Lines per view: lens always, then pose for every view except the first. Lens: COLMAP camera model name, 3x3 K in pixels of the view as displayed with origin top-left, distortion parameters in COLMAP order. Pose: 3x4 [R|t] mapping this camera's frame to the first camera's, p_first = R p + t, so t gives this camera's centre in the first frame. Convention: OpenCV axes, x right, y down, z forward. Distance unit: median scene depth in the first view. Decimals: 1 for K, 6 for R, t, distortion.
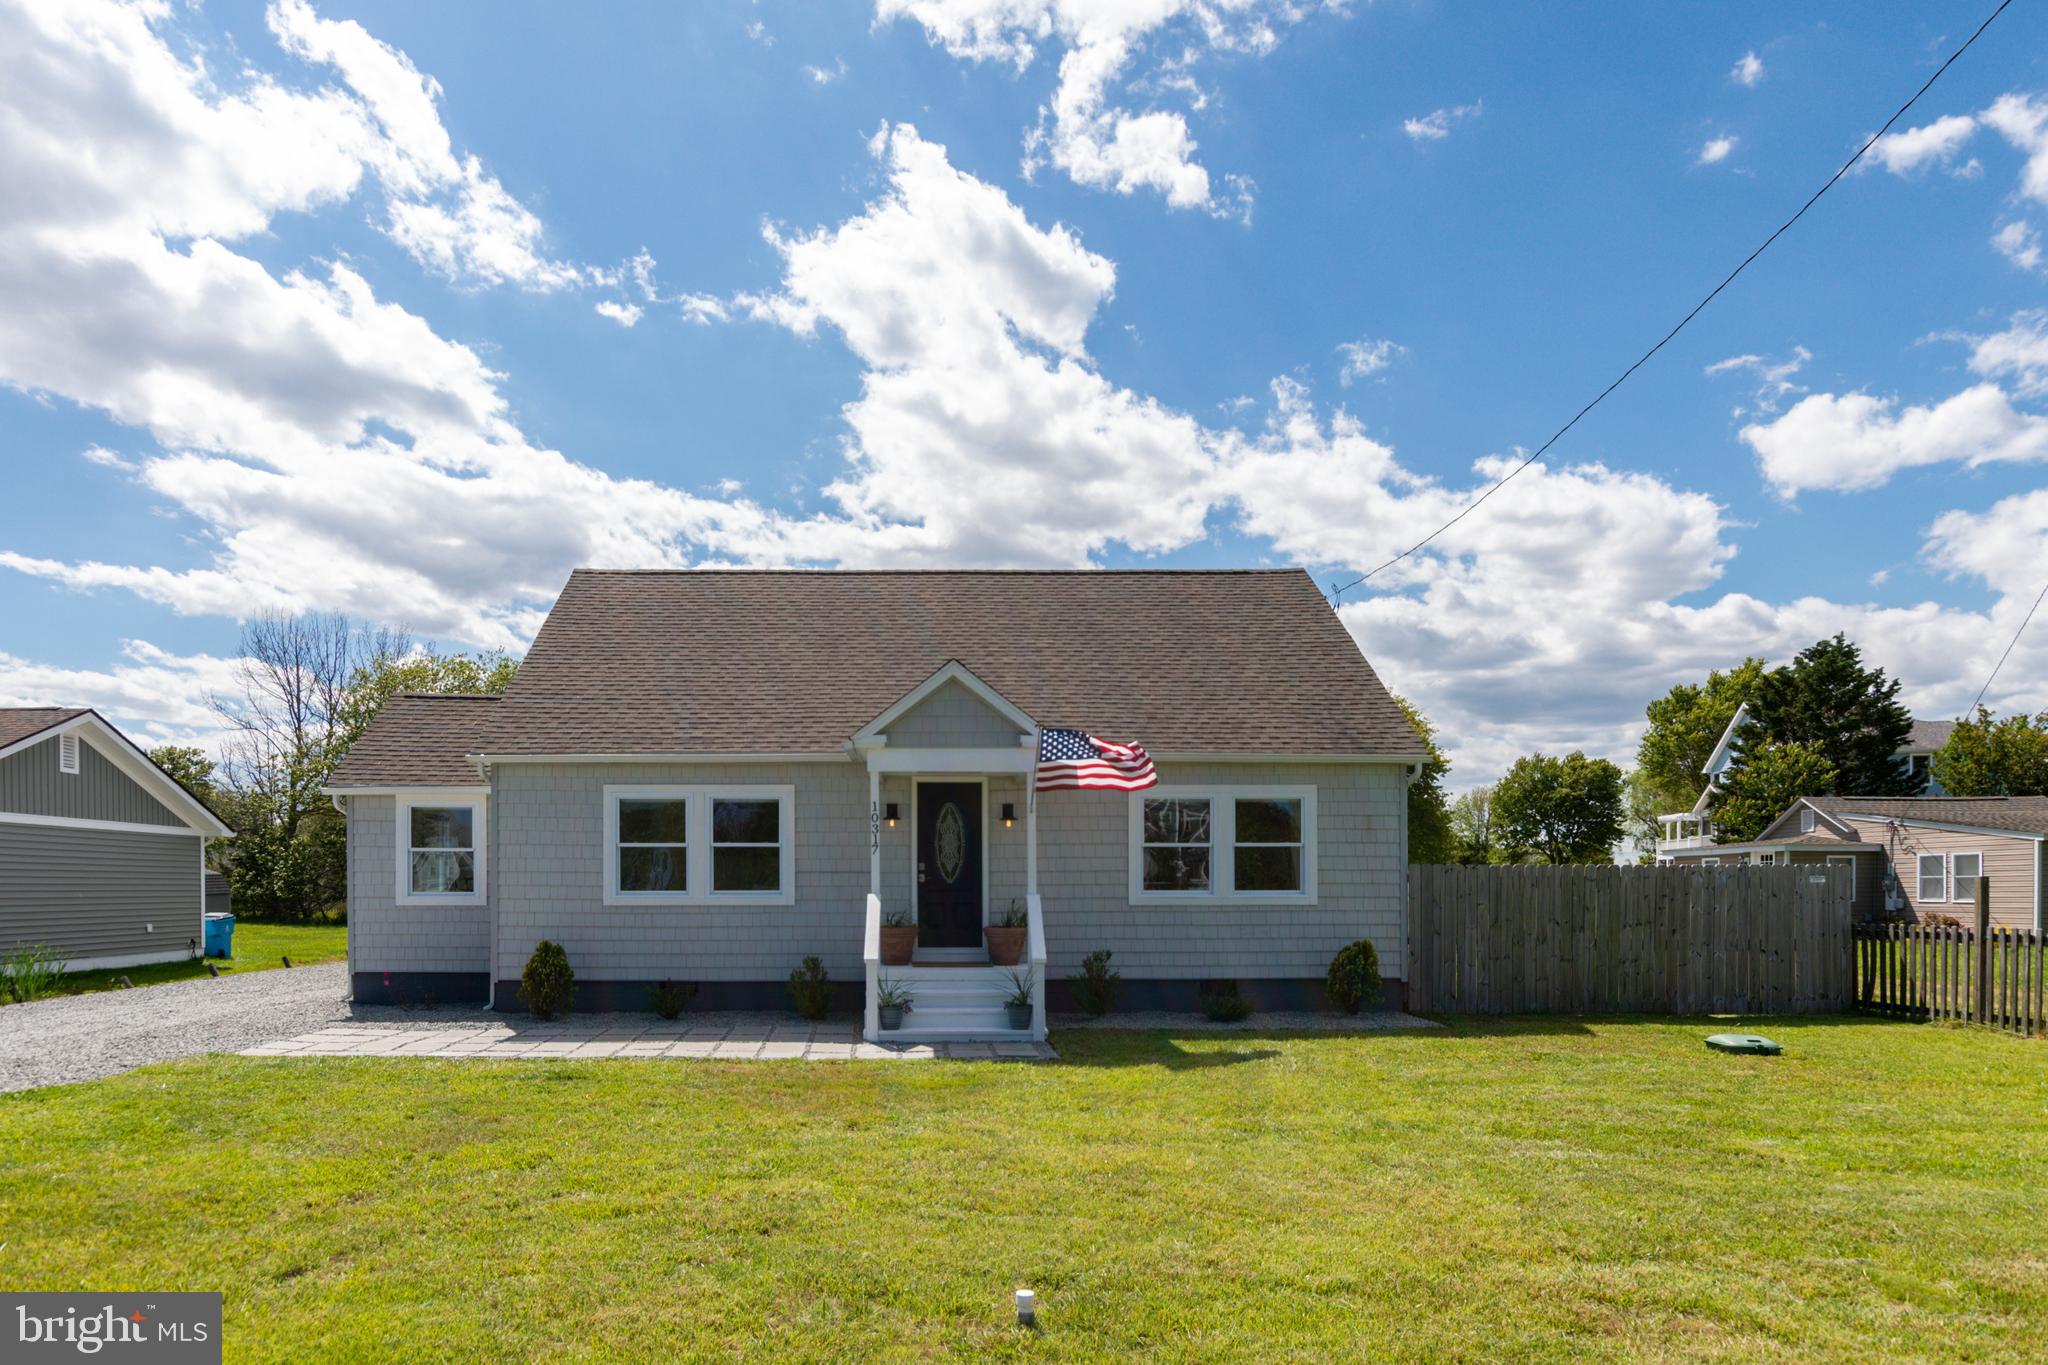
lens RADIAL K [[1122.3, 0, 1022.3], [0, 1122.3, 892.2], [0, 0, 1]] dist [-0.002466, -0.001412]
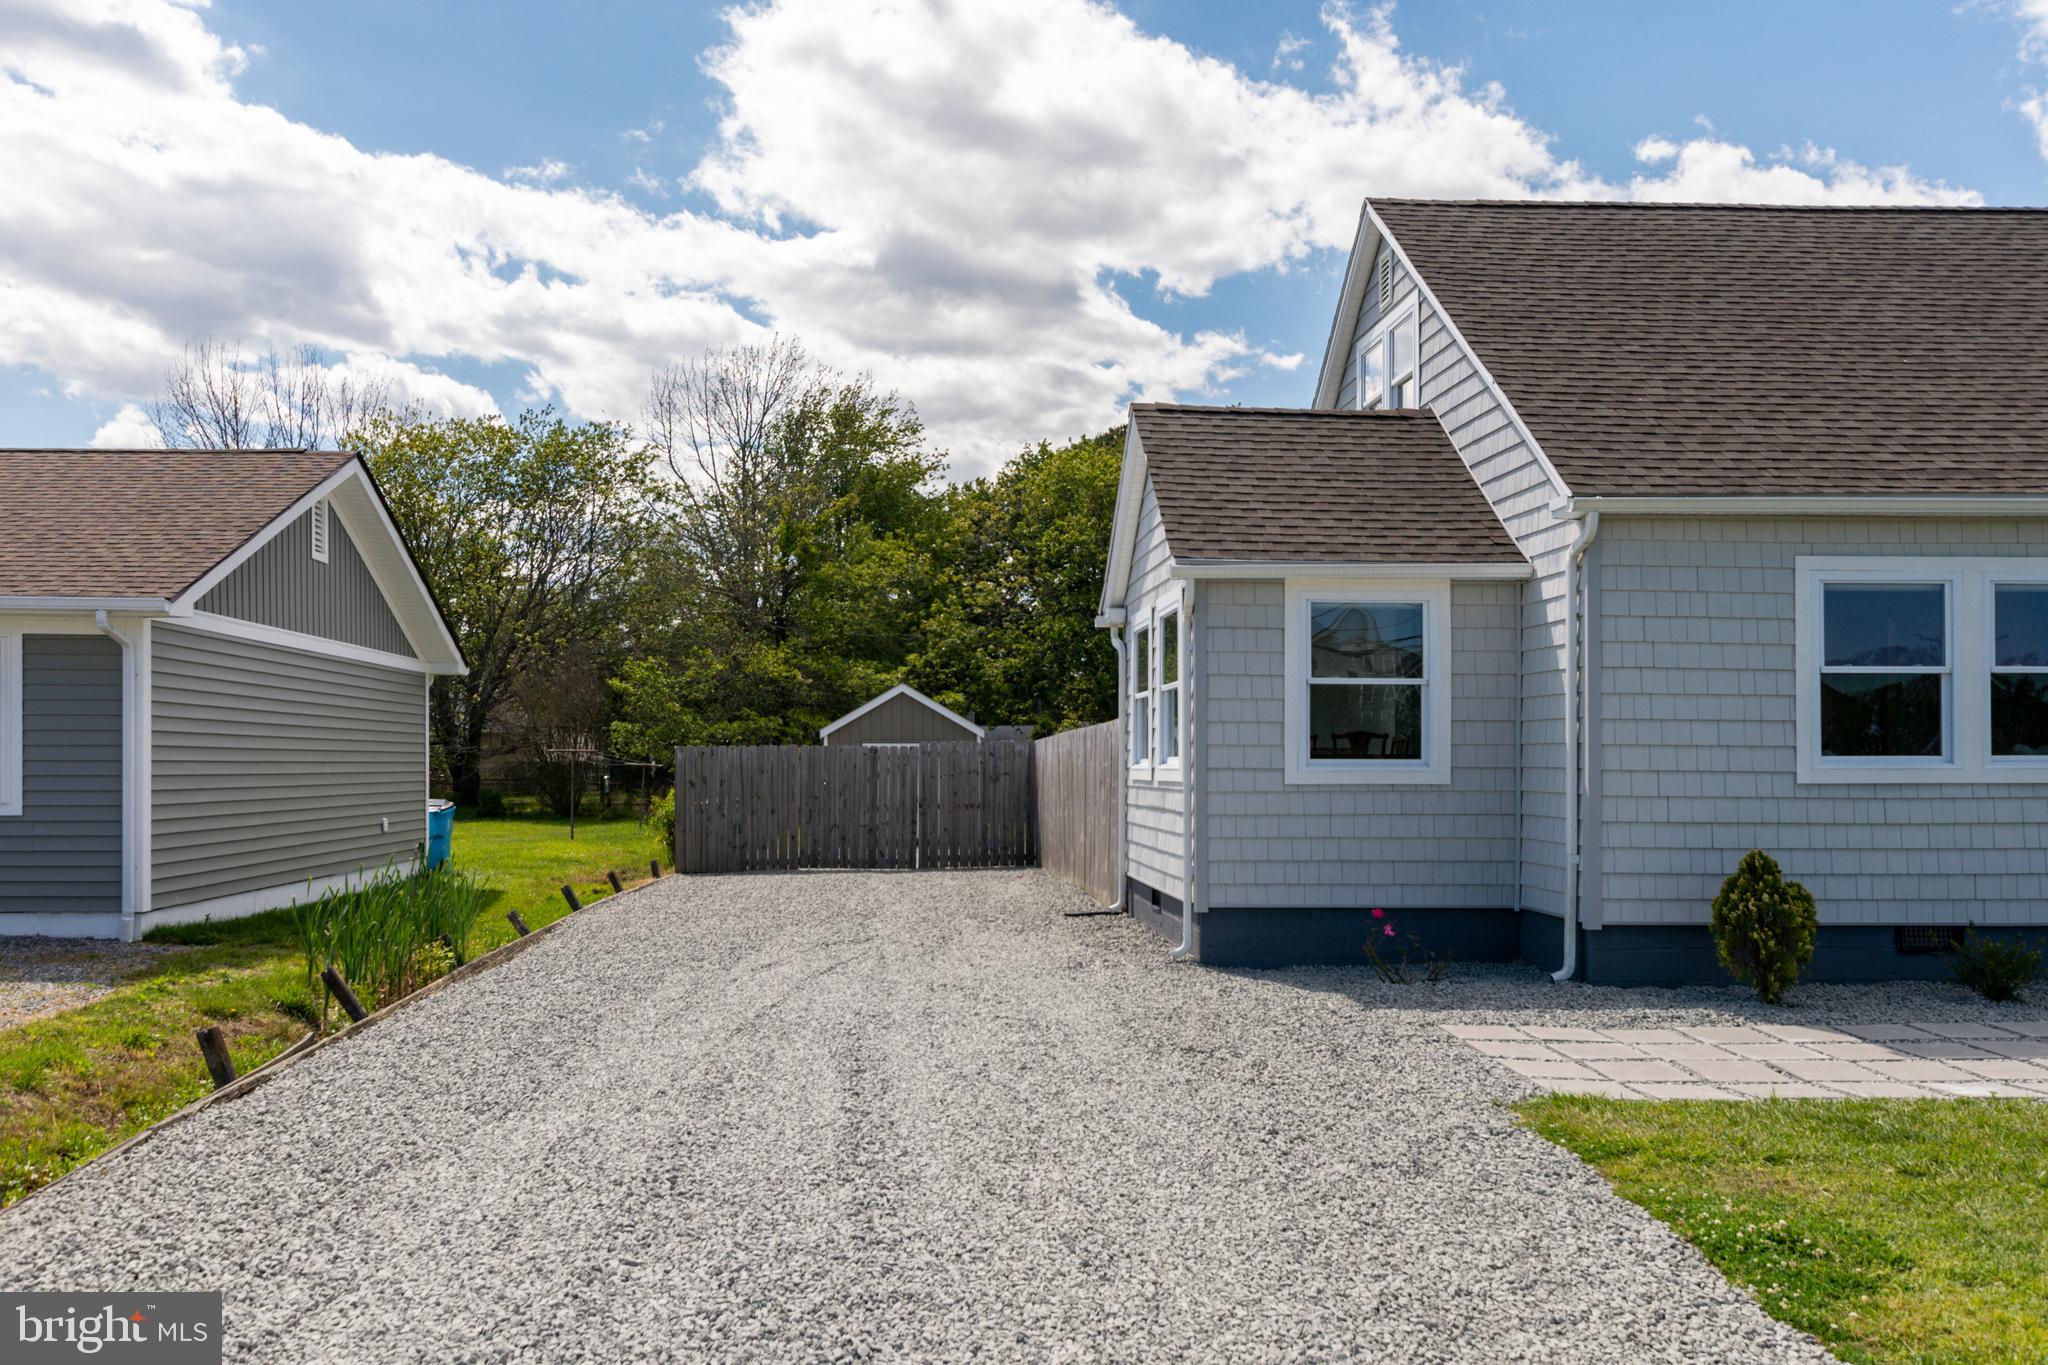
lens RADIAL K [[1645.0, 0, 966.6], [0, 1645.0, 758.6], [0, 0, 1]] dist [-0.001371, 0.000910]
pose [[0.999824, 0.000038, 0.018745, -0.918336], [0.000100, 0.999973, -0.007363, 0.006612], [-0.018744, 0.007363, 0.999797, 0.268320]]
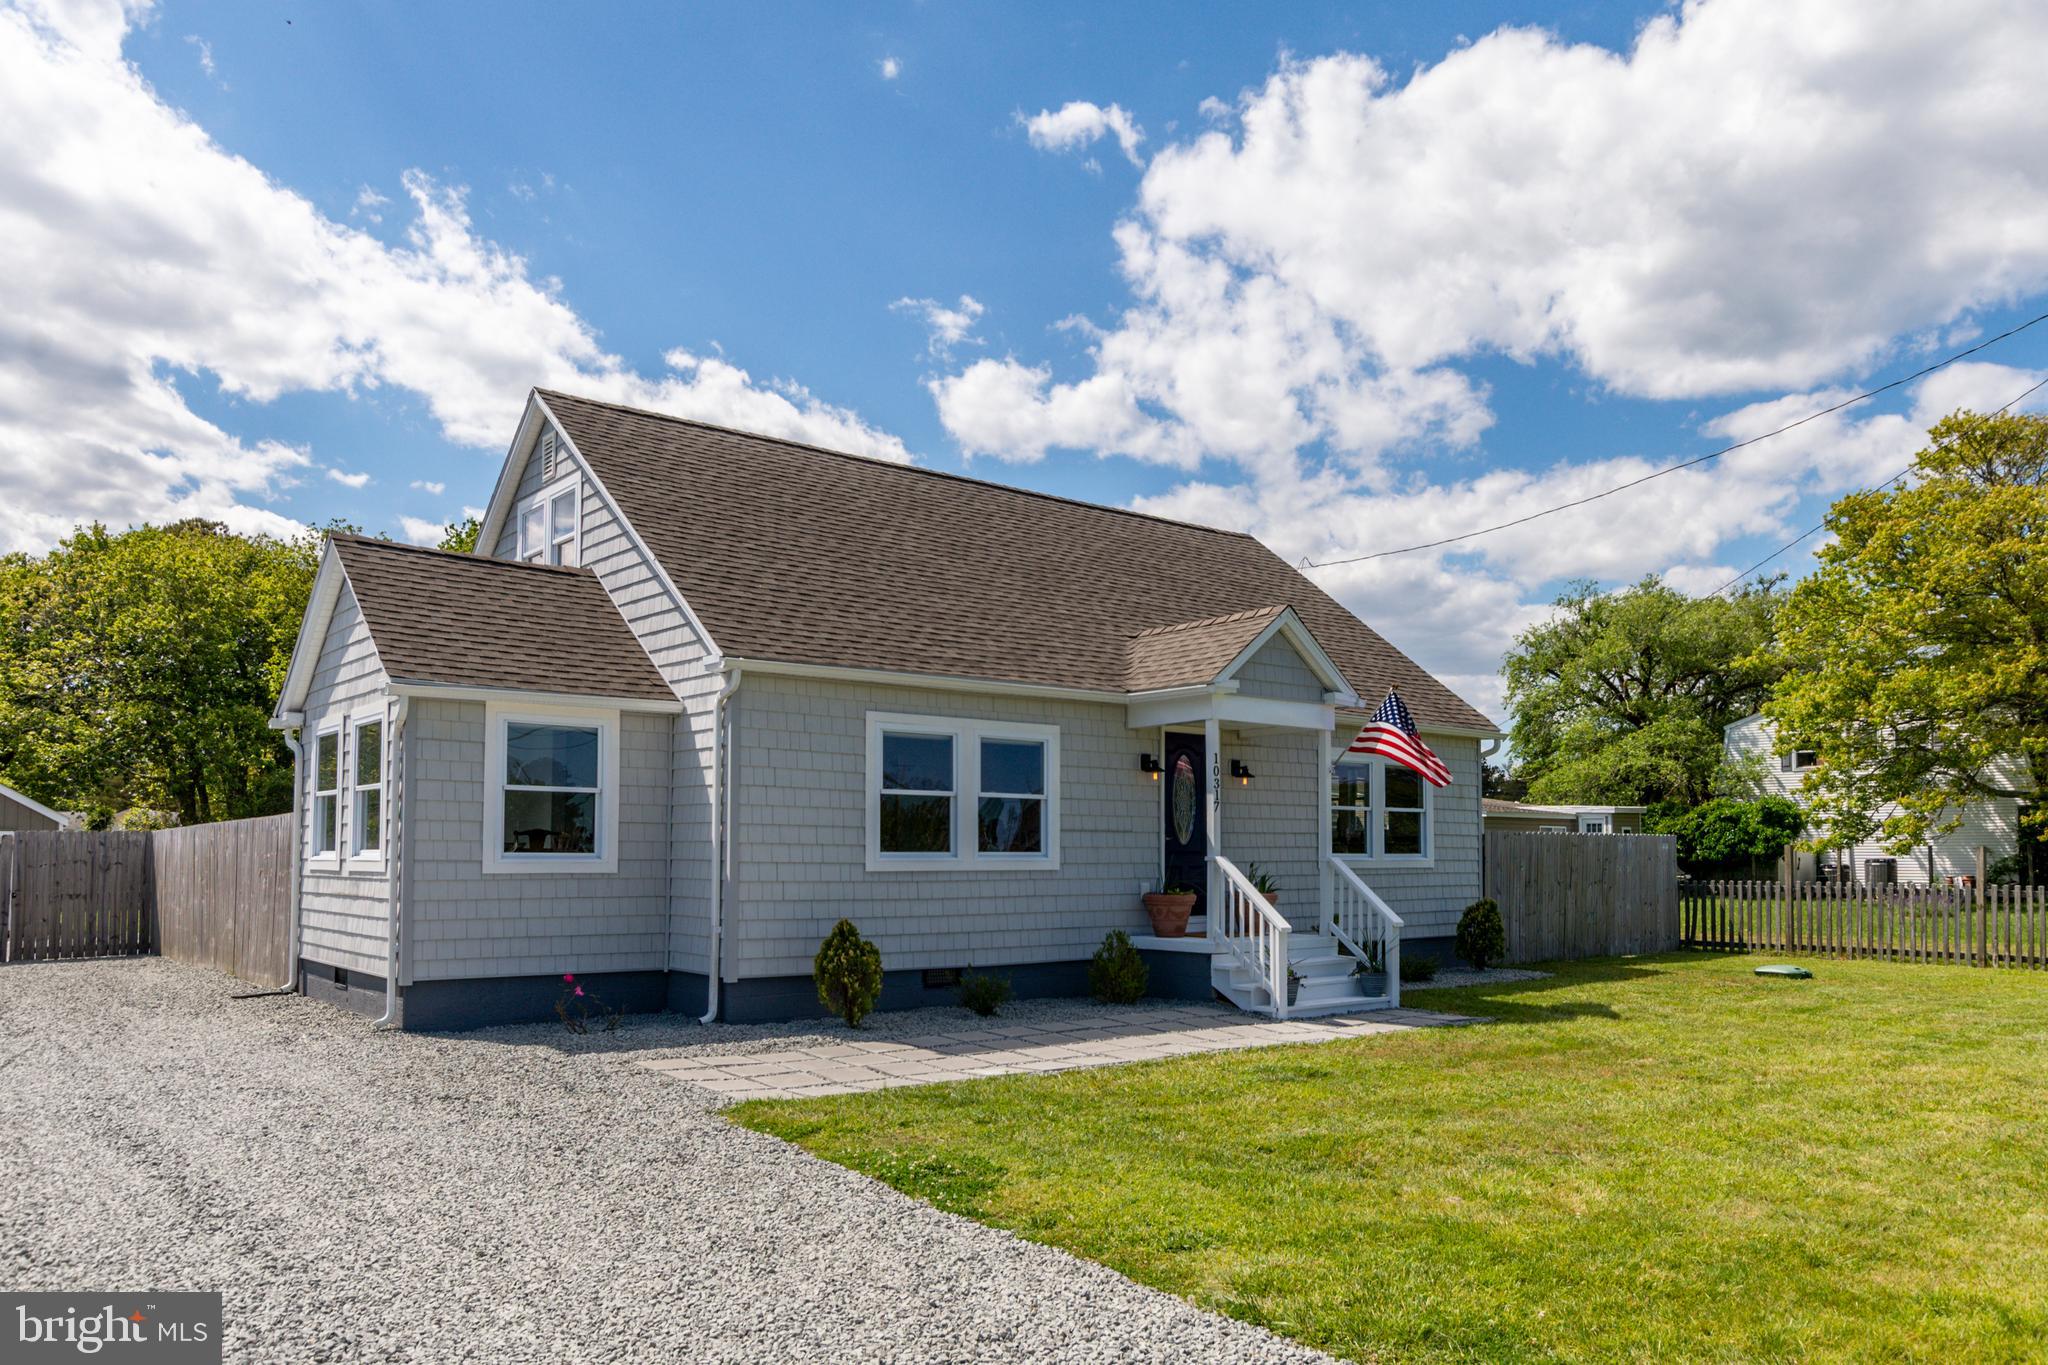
lens RADIAL K [[1428.2, 0, 1028.9], [0, 1428.2, 799.3], [0, 0, 1]] dist [-0.008227, -0.002657]
pose [[0.788159, 0.026325, 0.614909, -1.029851], [-0.000547, 0.999114, -0.042071, 0.004350], [-0.615472, 0.032822, 0.787475, 0.209547]]
